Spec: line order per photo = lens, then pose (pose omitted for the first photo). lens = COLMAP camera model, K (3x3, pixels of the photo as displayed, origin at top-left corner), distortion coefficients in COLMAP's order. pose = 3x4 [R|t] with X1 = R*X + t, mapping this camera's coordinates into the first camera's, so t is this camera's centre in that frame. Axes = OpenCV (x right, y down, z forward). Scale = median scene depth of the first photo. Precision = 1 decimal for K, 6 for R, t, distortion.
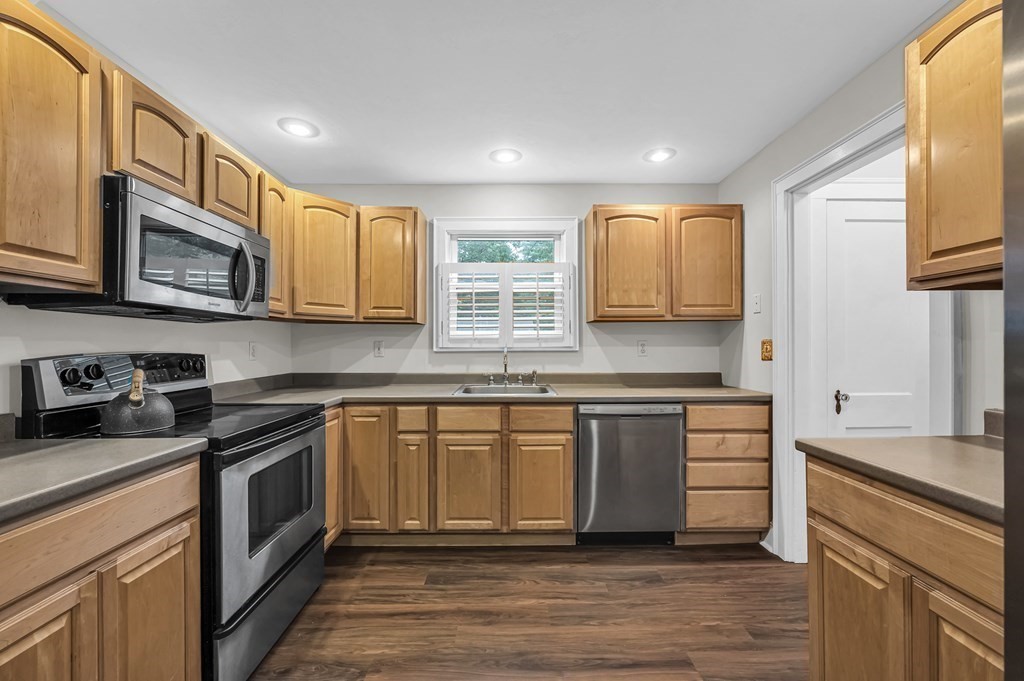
lens RADIAL K [[417.4, 0, 507.7], [0, 417.4, 345.8], [0, 0, 1]] dist [-0.001351, -0.000083]
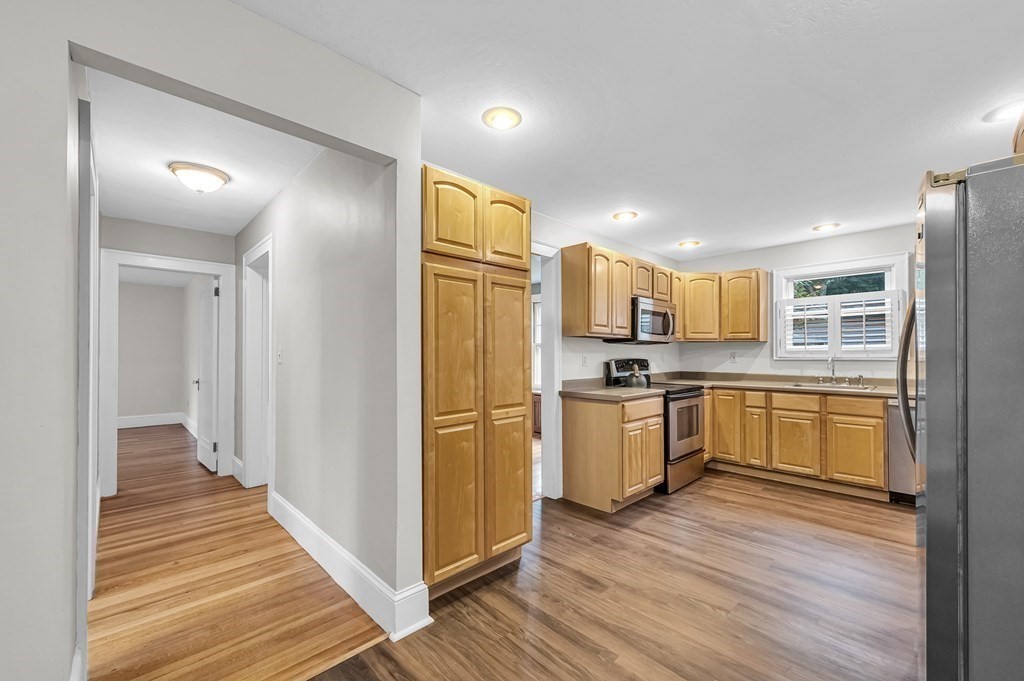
lens RADIAL K [[426.9, 0, 510.6], [0, 426.9, 348.0], [0, 0, 1]] dist [0.002015, 0.000413]
pose [[0.706751, -0.007579, -0.707421, 0.293471], [-0.002398, 0.999911, -0.013108, -0.007331], [0.707458, 0.010960, 0.706670, -0.915096]]
